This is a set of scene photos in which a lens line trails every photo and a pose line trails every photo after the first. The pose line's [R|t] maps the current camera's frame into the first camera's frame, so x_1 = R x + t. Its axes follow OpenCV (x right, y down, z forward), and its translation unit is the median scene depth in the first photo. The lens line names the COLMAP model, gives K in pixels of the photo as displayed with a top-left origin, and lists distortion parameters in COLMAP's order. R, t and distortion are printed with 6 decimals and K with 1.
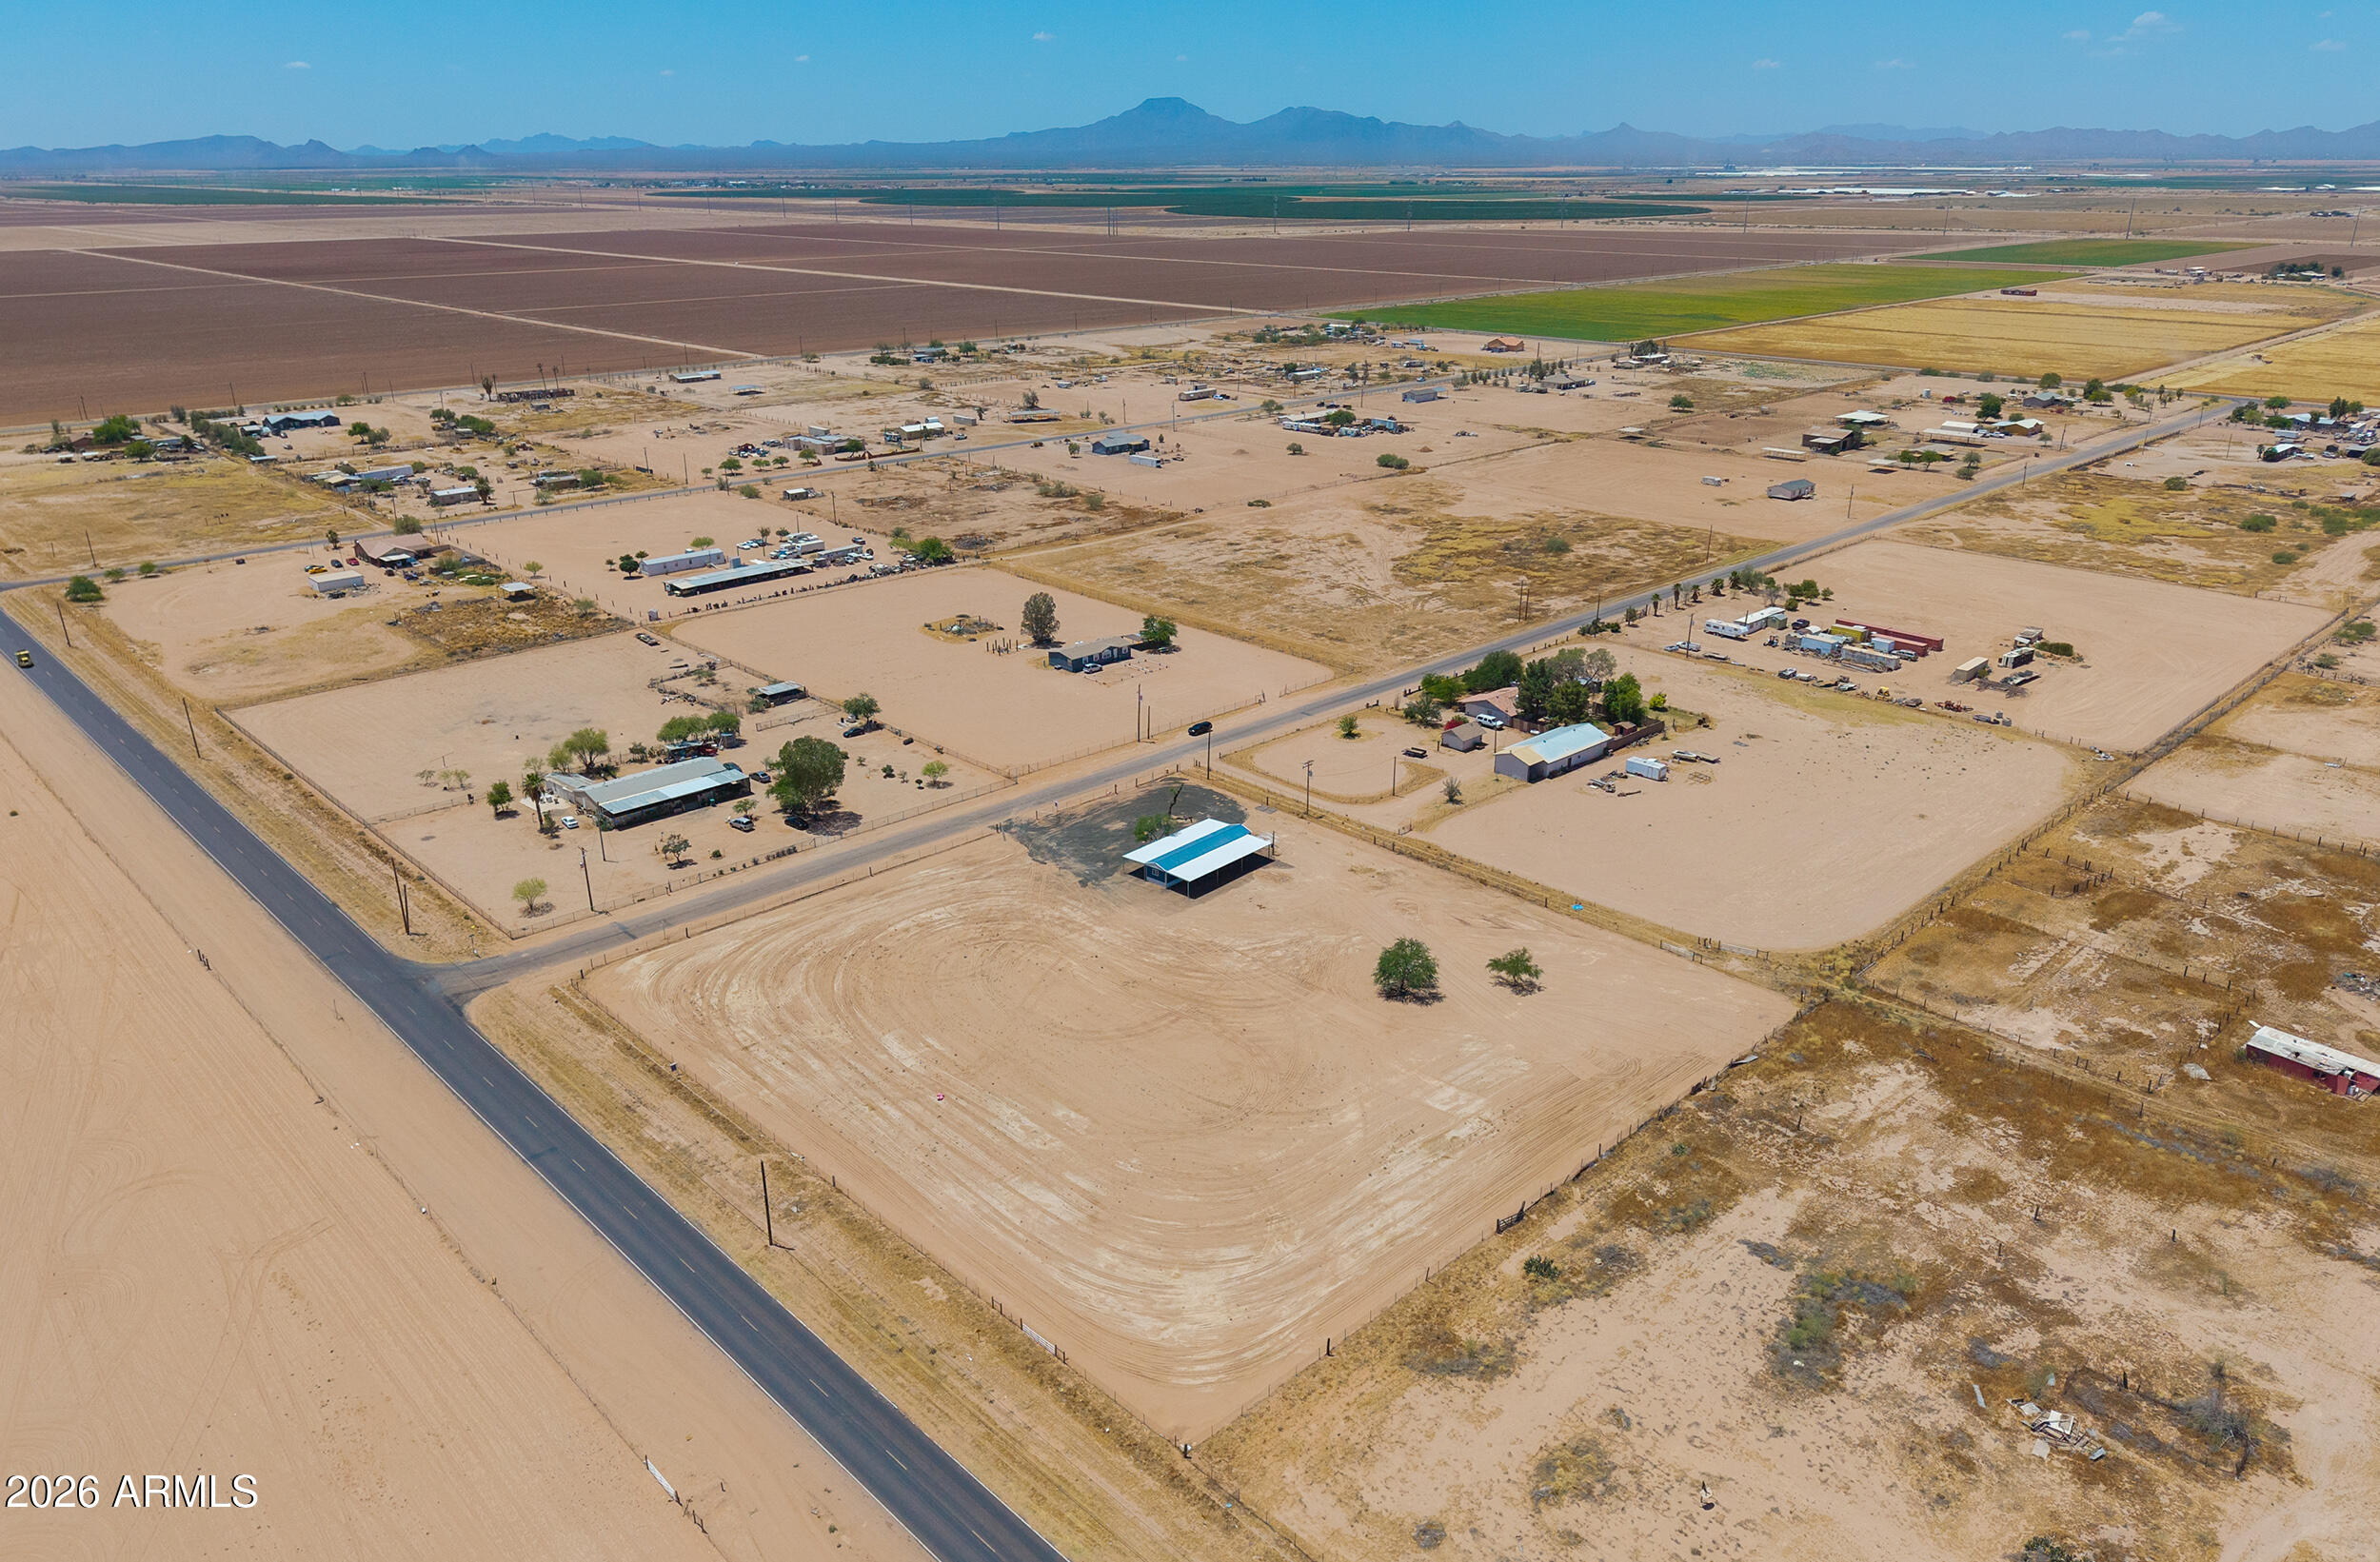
lens RADIAL K [[1648.2, 0, 1202.7], [0, 1648.2, 781.1], [0, 0, 1]] dist [0.007932, -0.032010]
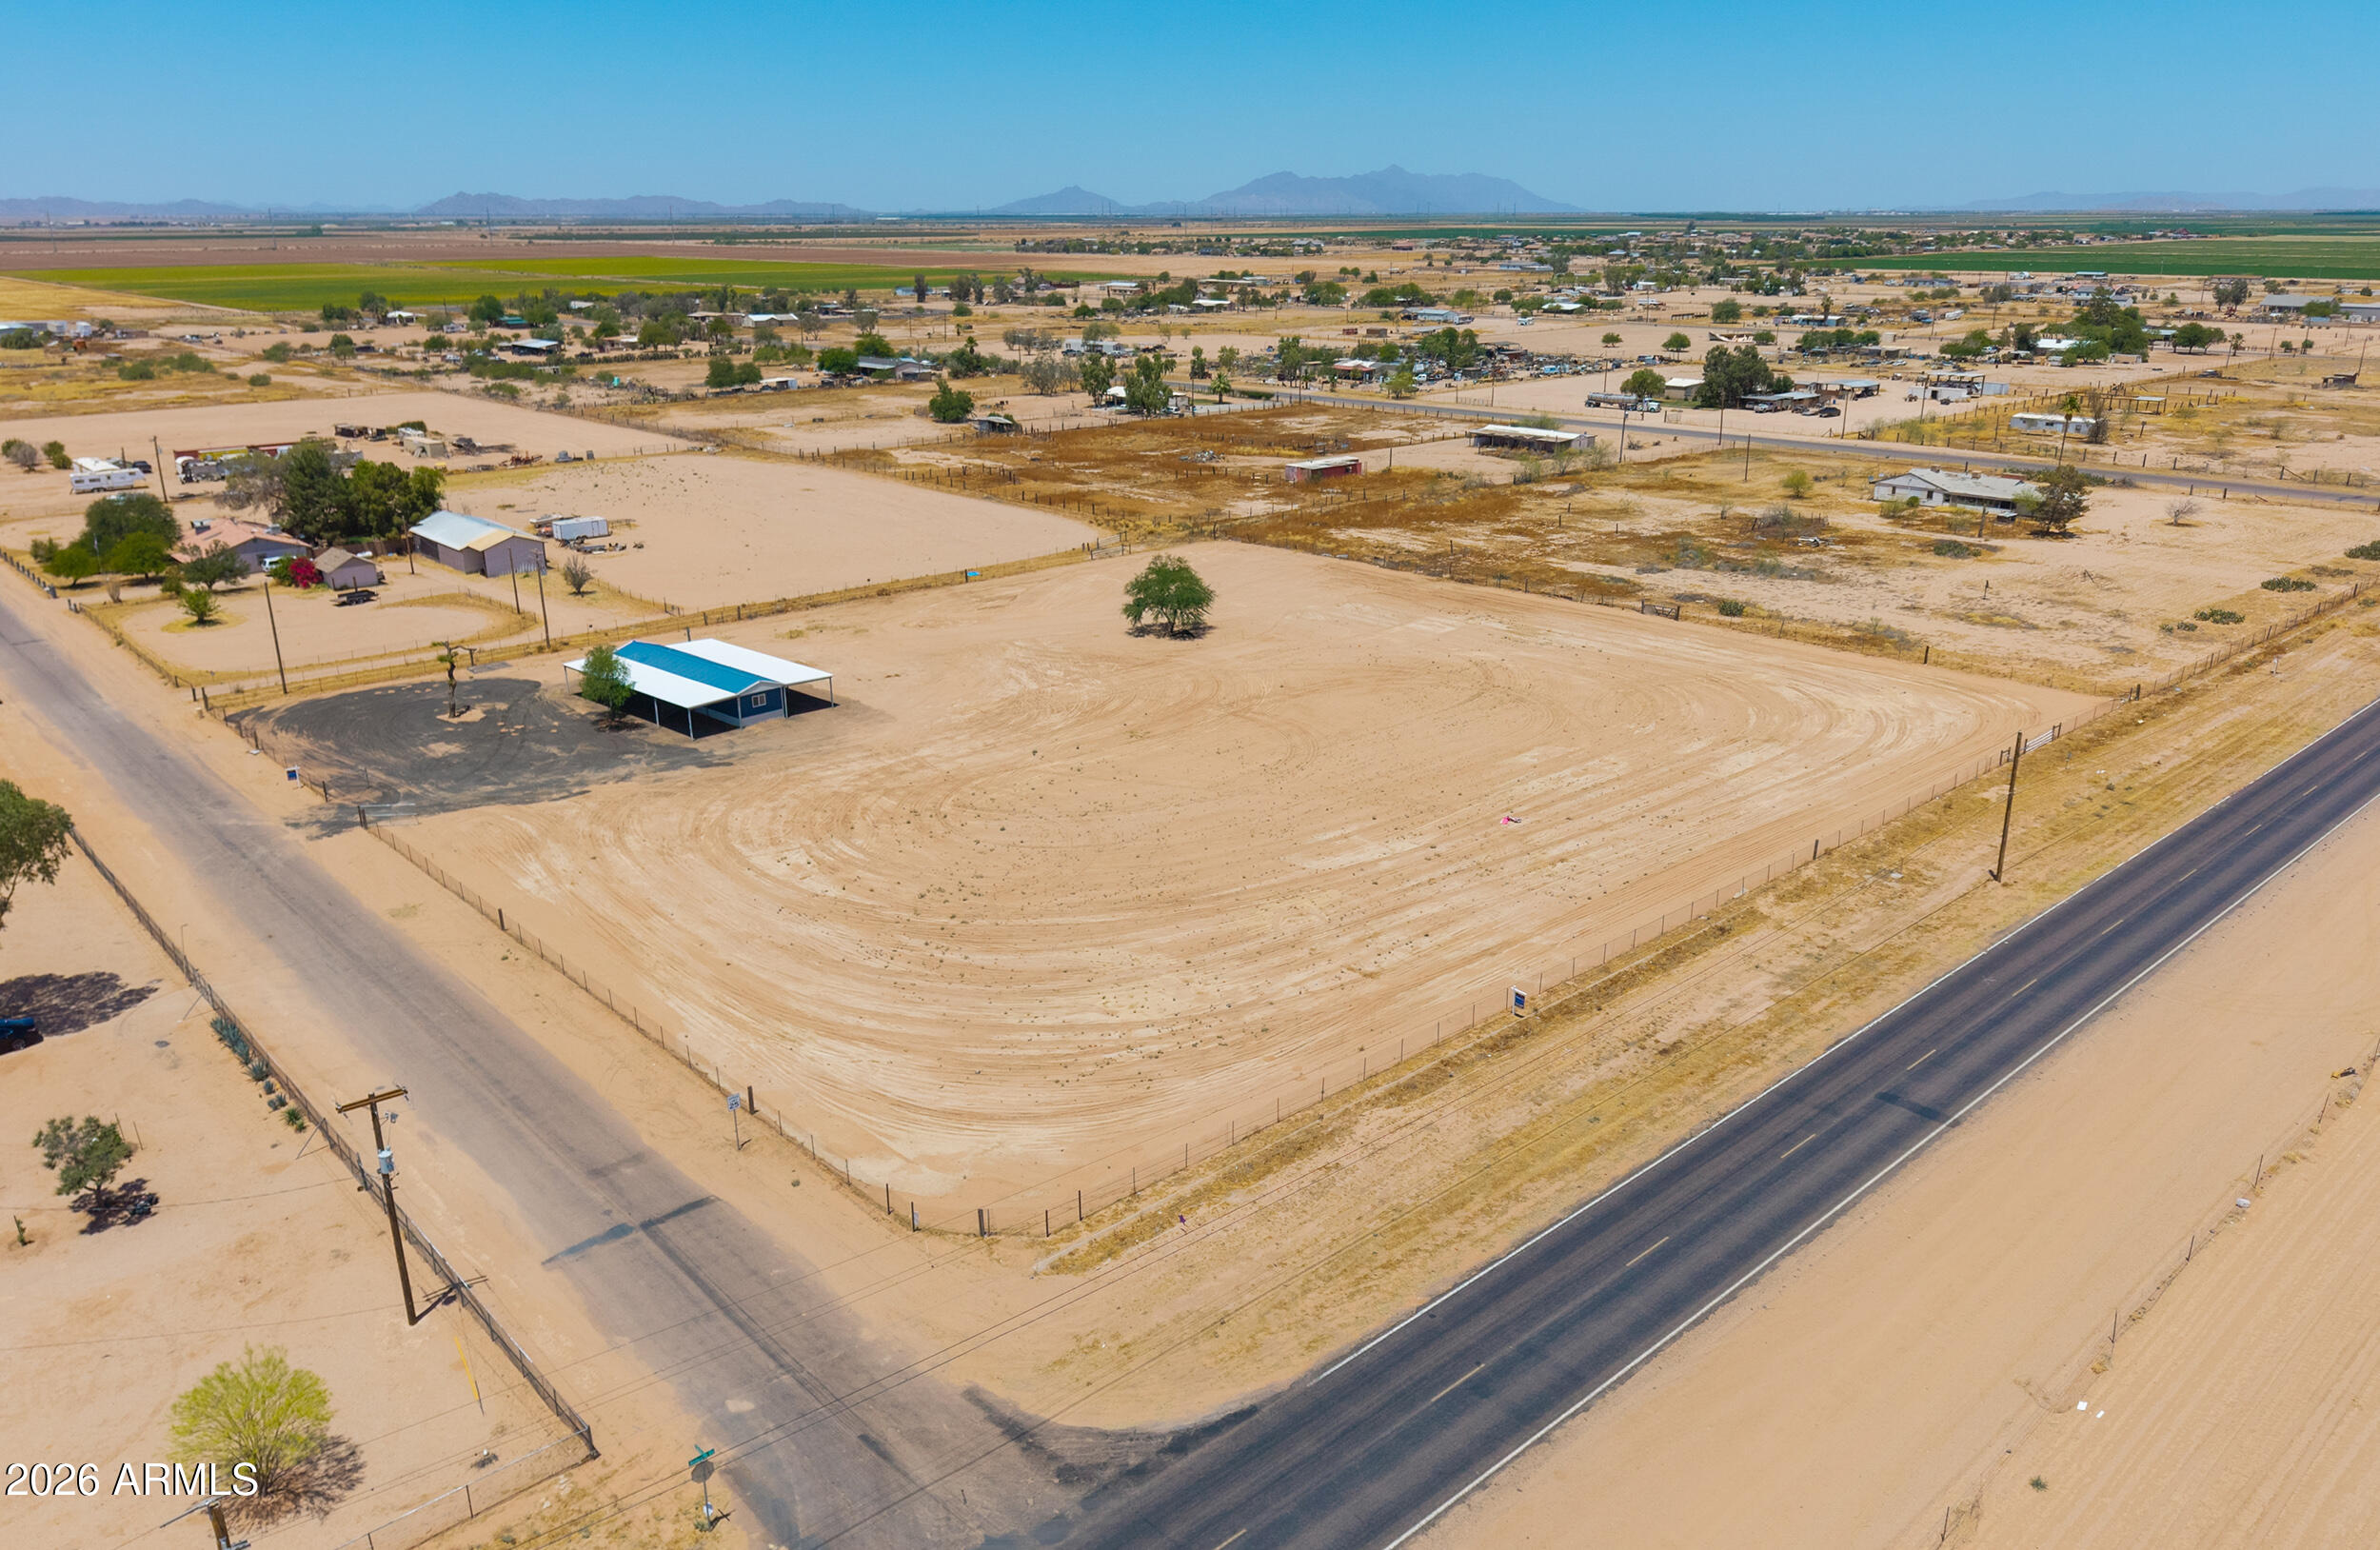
lens RADIAL K [[1679.5, 0, 1197.6], [0, 1679.5, 788.0], [0, 0, 1]] dist [-0.007320, -0.003769]
pose [[0.034821, -0.325746, 0.944816, -0.716782], [0.356628, 0.887199, 0.292737, -0.039834], [-0.933597, 0.326755, 0.147064, 0.975617]]
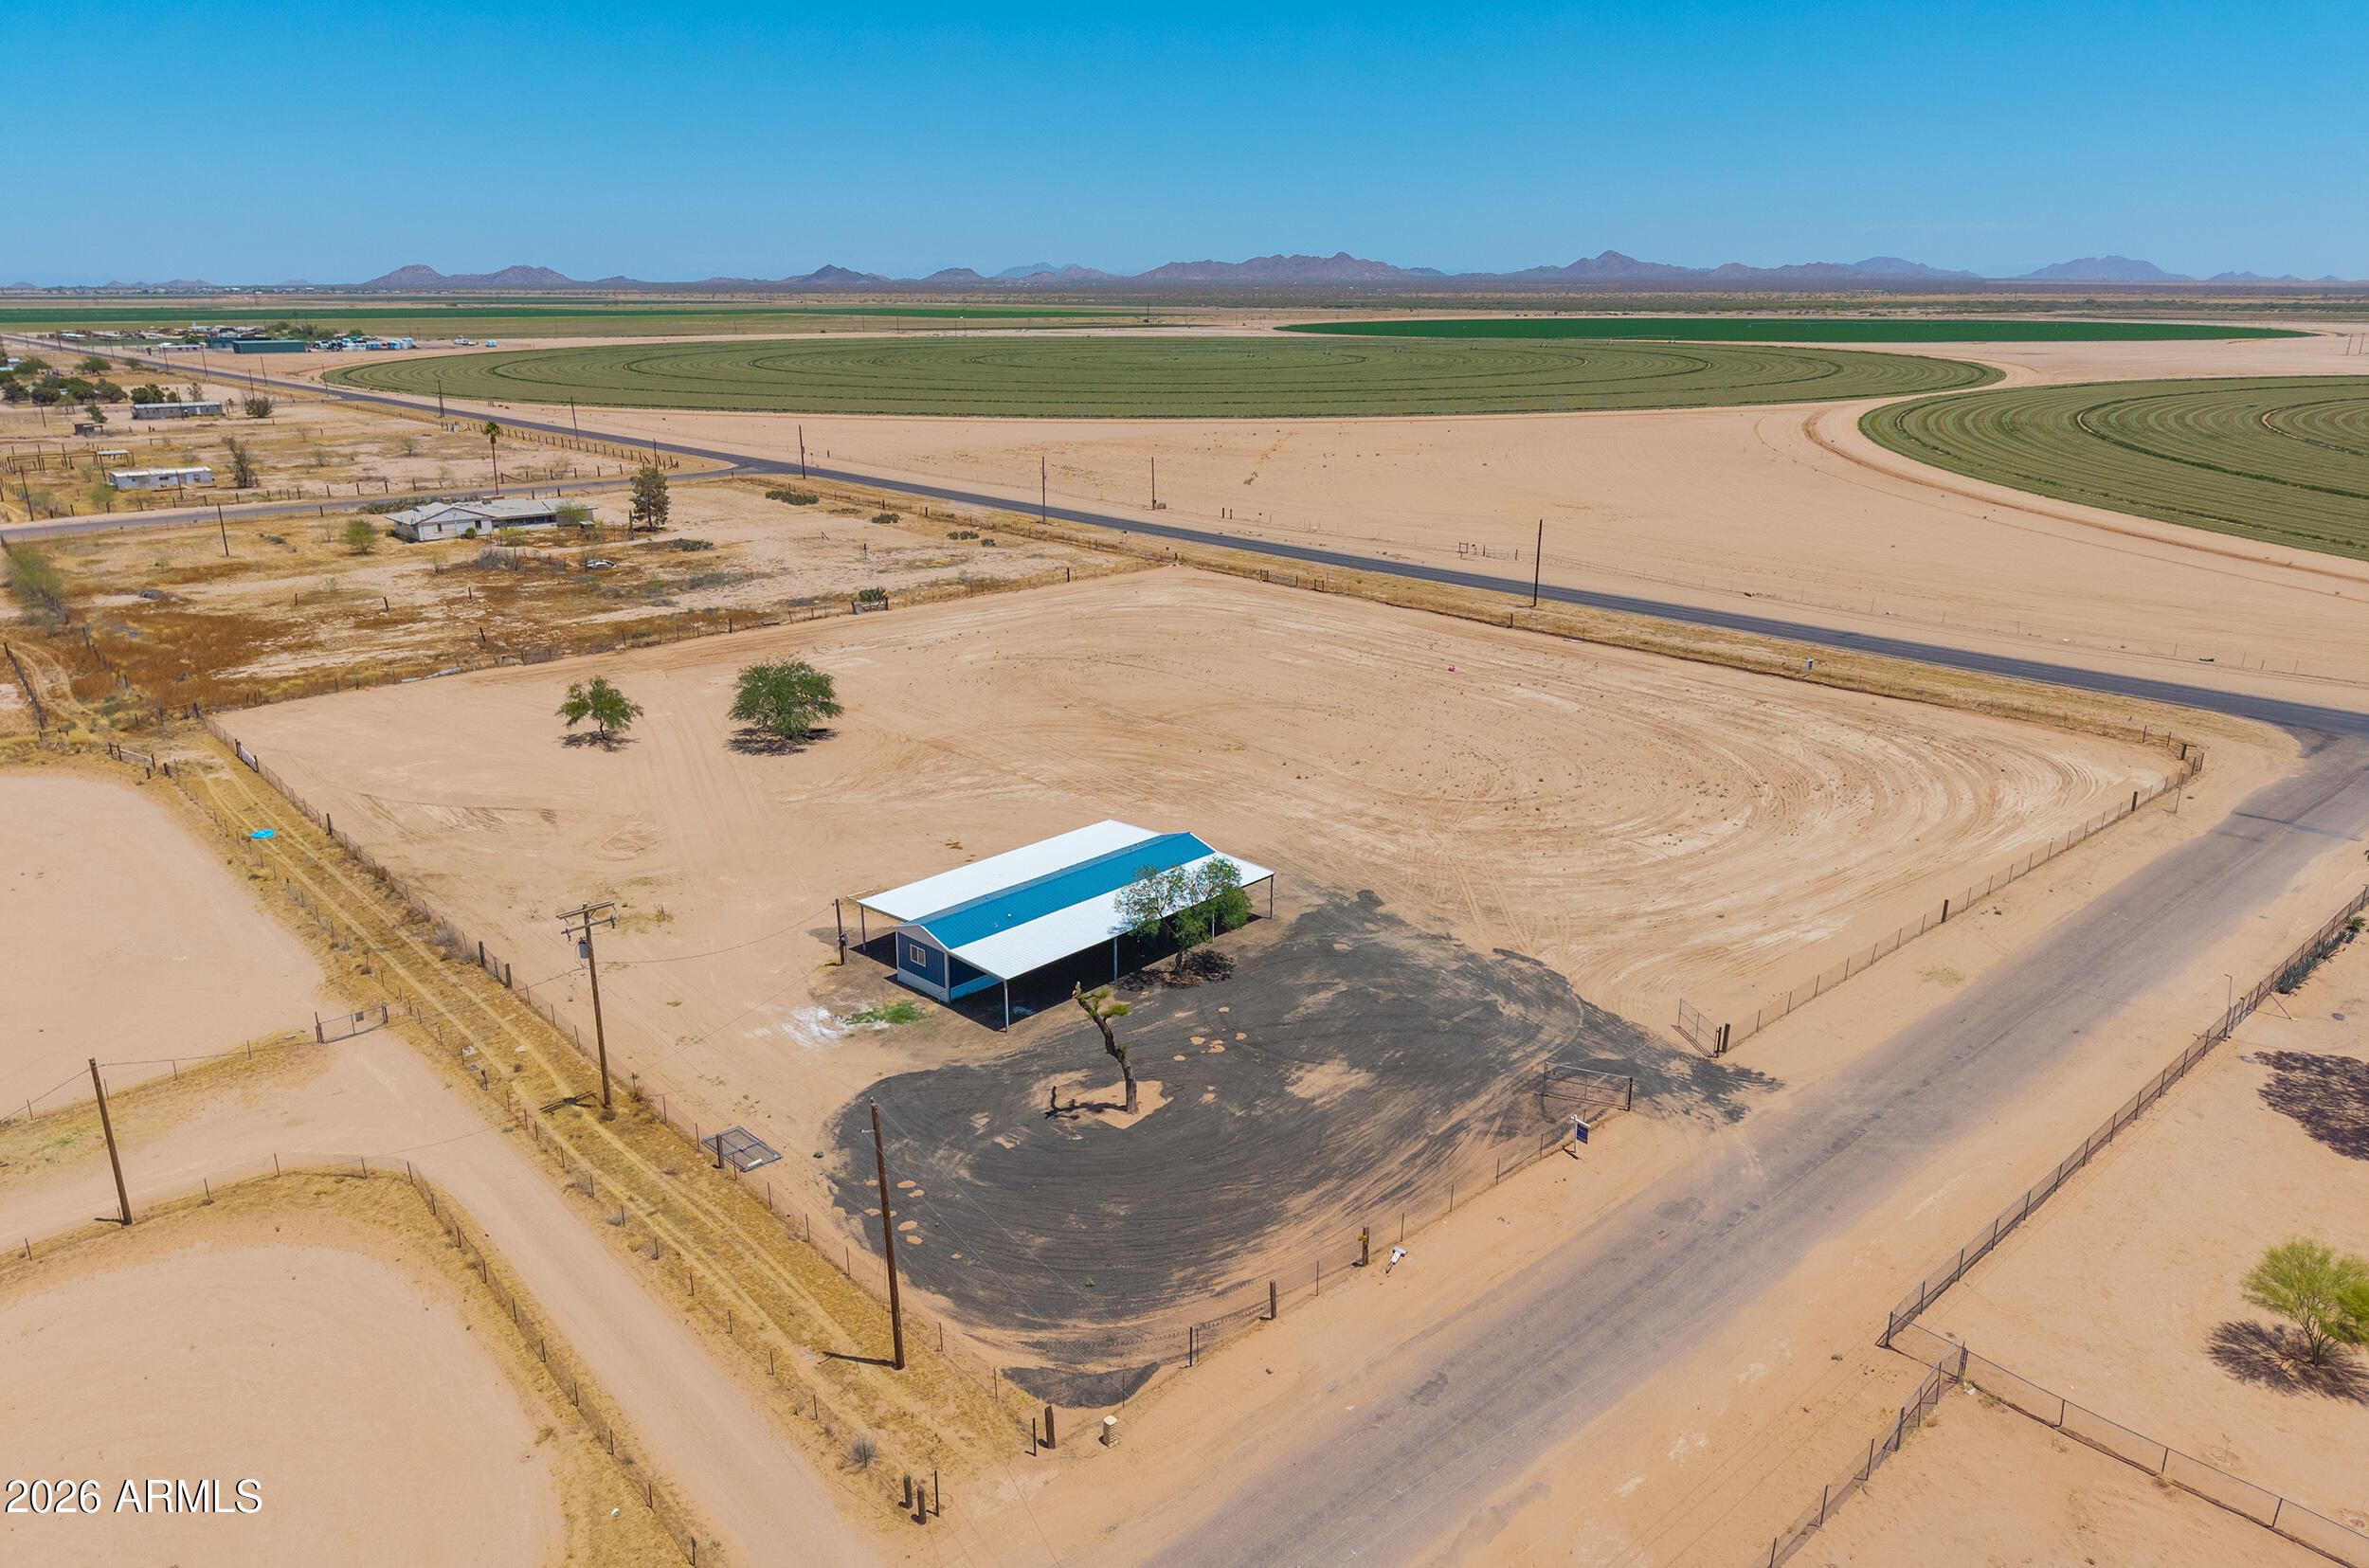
lens RADIAL K [[1640.6, 0, 1176.9], [0, 1640.6, 790.7], [0, 0, 1]] dist [0.007932, -0.032010]
pose [[-0.999192, -0.012768, 0.038097, -0.051251], [0.013152, 0.791990, 0.610392, -0.249086], [-0.037966, 0.610400, -0.791183, 1.622512]]
